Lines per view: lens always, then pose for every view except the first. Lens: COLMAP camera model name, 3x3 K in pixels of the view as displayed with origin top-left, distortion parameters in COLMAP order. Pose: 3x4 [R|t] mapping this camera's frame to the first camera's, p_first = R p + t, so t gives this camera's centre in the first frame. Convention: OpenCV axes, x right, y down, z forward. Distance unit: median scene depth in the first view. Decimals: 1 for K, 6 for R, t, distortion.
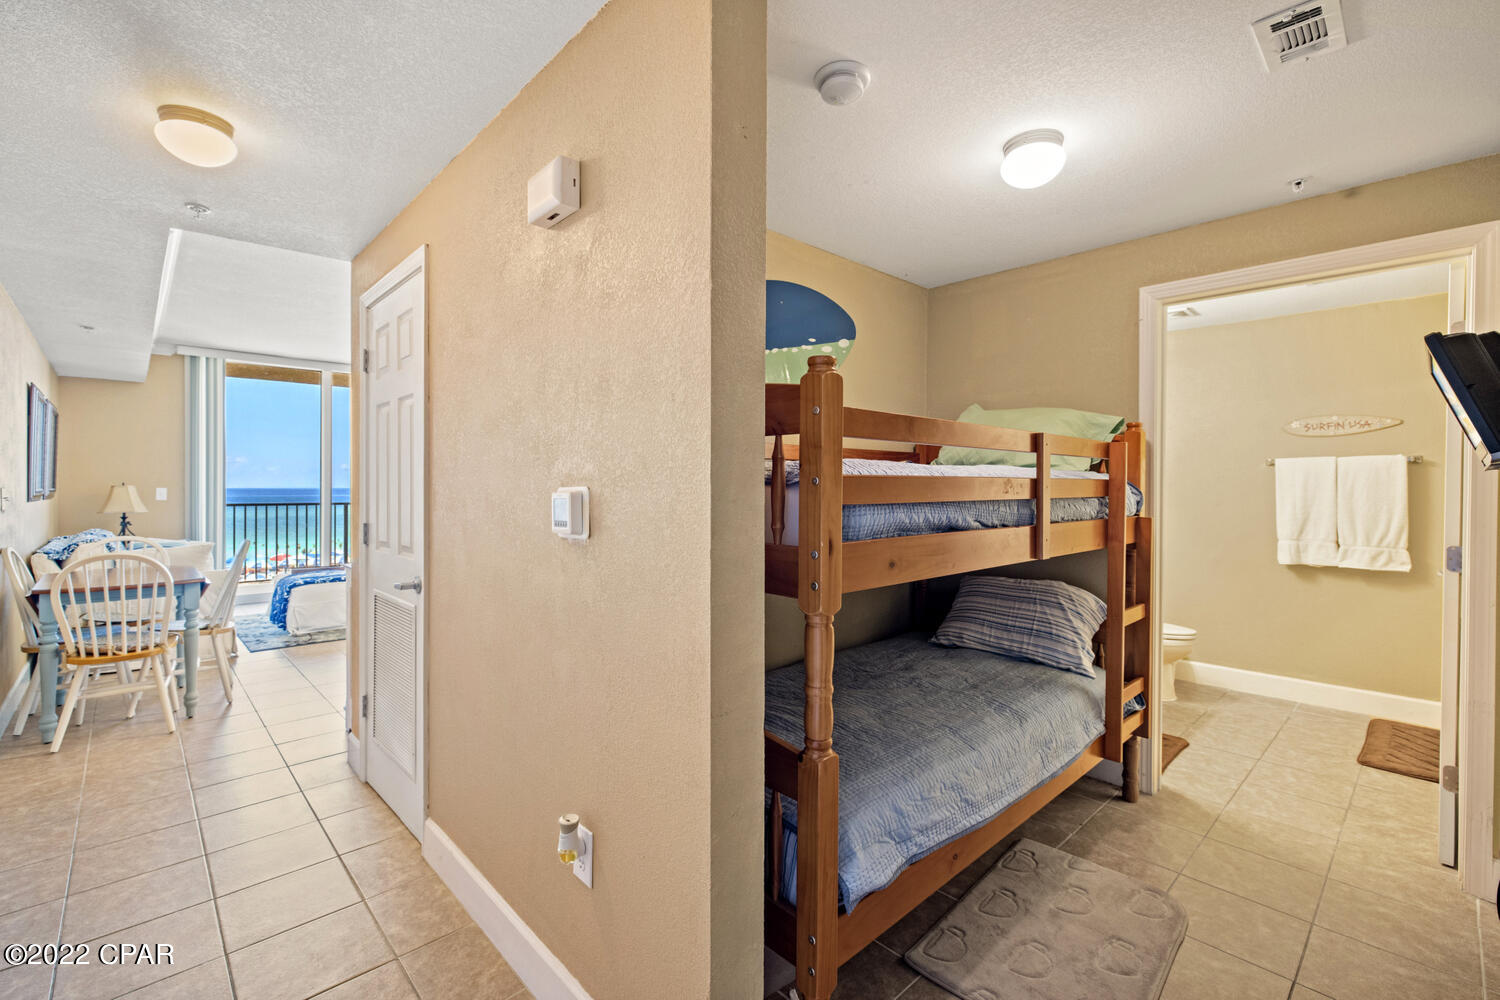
lens RADIAL K [[656.5, 0, 751.5], [0, 656.5, 494.0], [0, 0, 1]] dist [-0.015537, 0.007376]
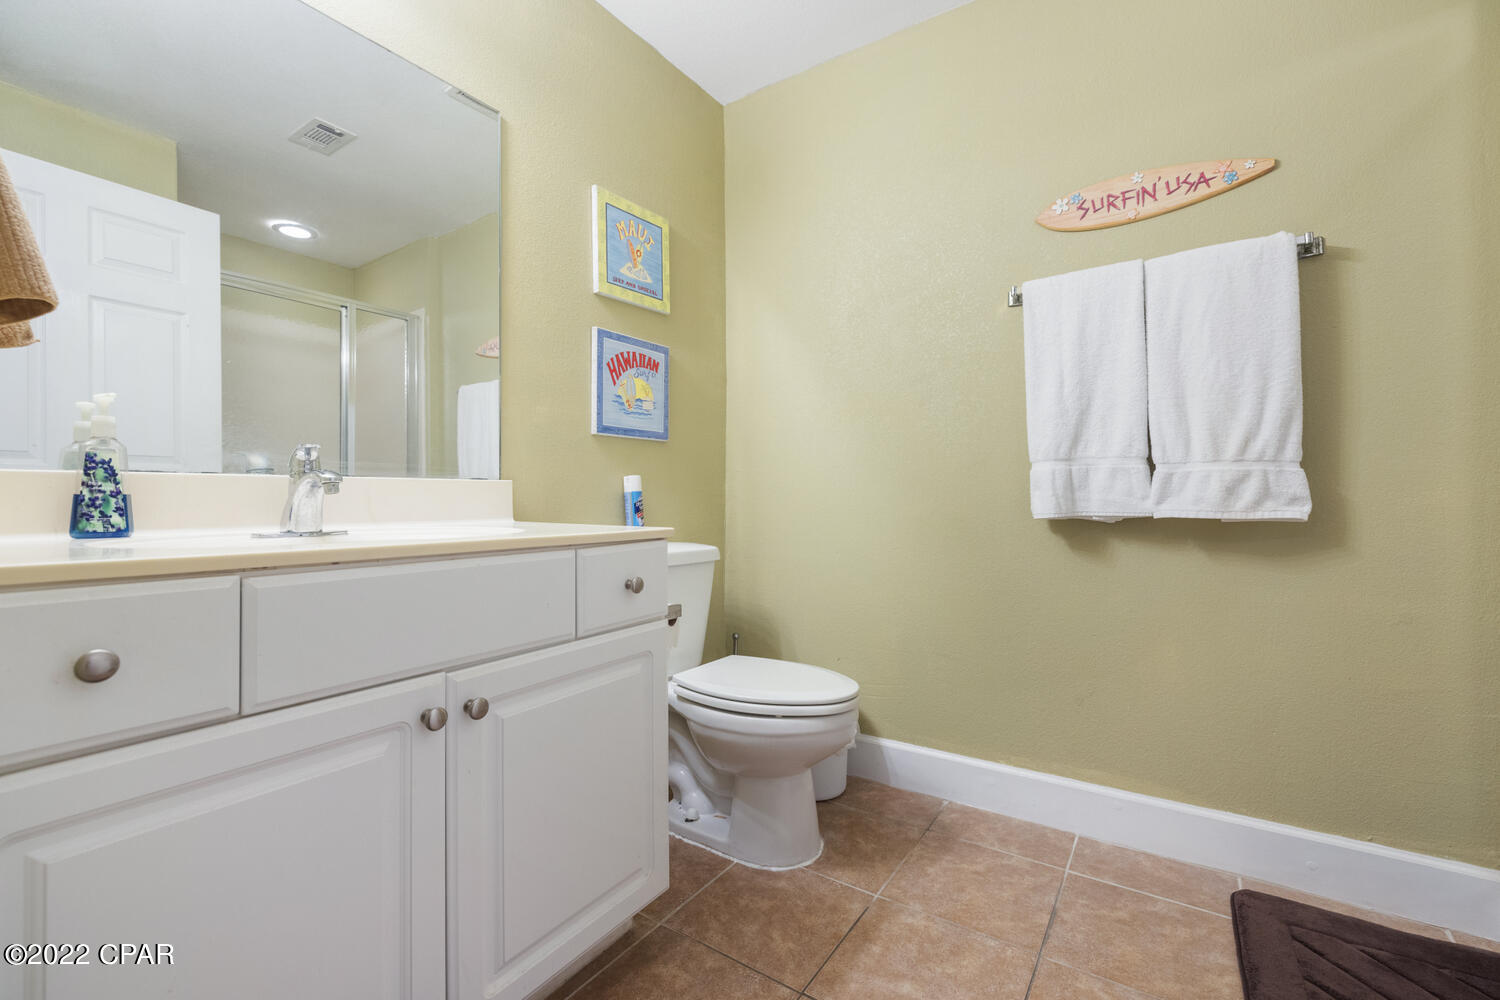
lens RADIAL K [[656.5, 0, 746.8], [0, 656.5, 498.9], [0, 0, 1]] dist [-0.015537, 0.007376]
pose [[0.972592, -0.008273, 0.232370, 0.549751], [0.011093, 0.999880, -0.010833, 0.101313], [-0.232253, 0.013114, 0.972567, 0.651984]]
